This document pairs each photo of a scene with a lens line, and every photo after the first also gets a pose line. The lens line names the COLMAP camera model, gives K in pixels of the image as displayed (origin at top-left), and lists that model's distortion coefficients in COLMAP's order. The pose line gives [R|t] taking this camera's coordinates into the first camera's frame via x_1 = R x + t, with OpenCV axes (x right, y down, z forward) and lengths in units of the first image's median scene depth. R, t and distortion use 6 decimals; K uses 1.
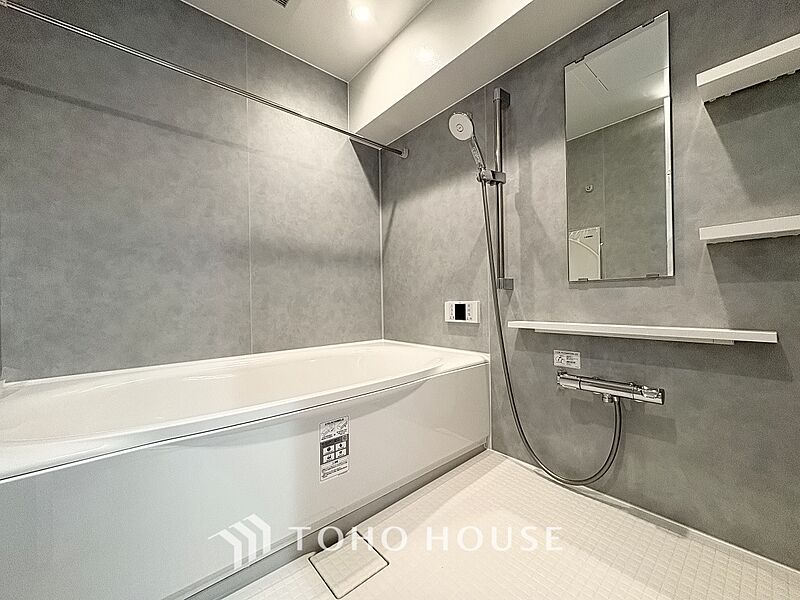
lens RADIAL K [[318.3, 0, 400.0], [0, 318.3, 300.1], [0, 0, 1]] dist [-0.001947, 0.000166]
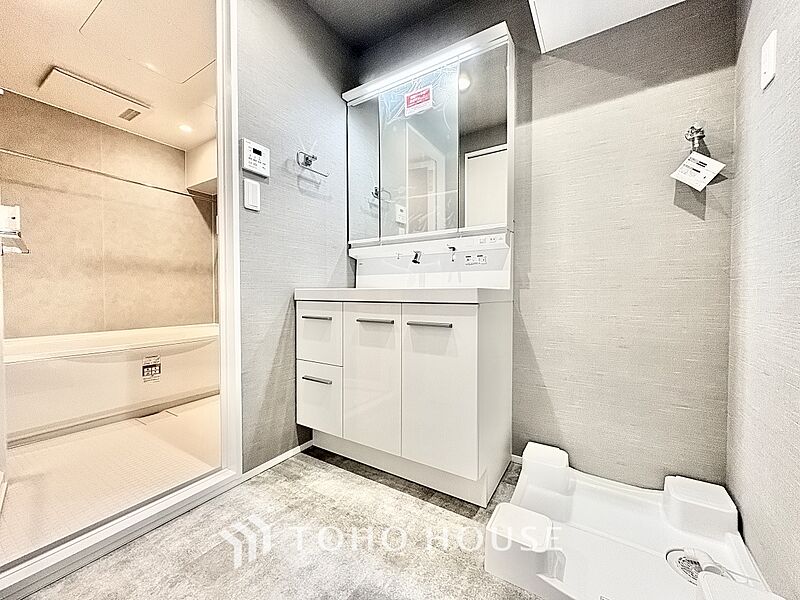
lens RADIAL K [[318.3, 0, 401.8], [0, 318.3, 300.4], [0, 0, 1]] dist [-0.001947, 0.000166]
pose [[0.954227, 0.011932, 0.298844, 0.485511], [-0.017657, 0.999709, 0.016462, -0.034506], [-0.298560, -0.020985, 0.954160, -0.976393]]
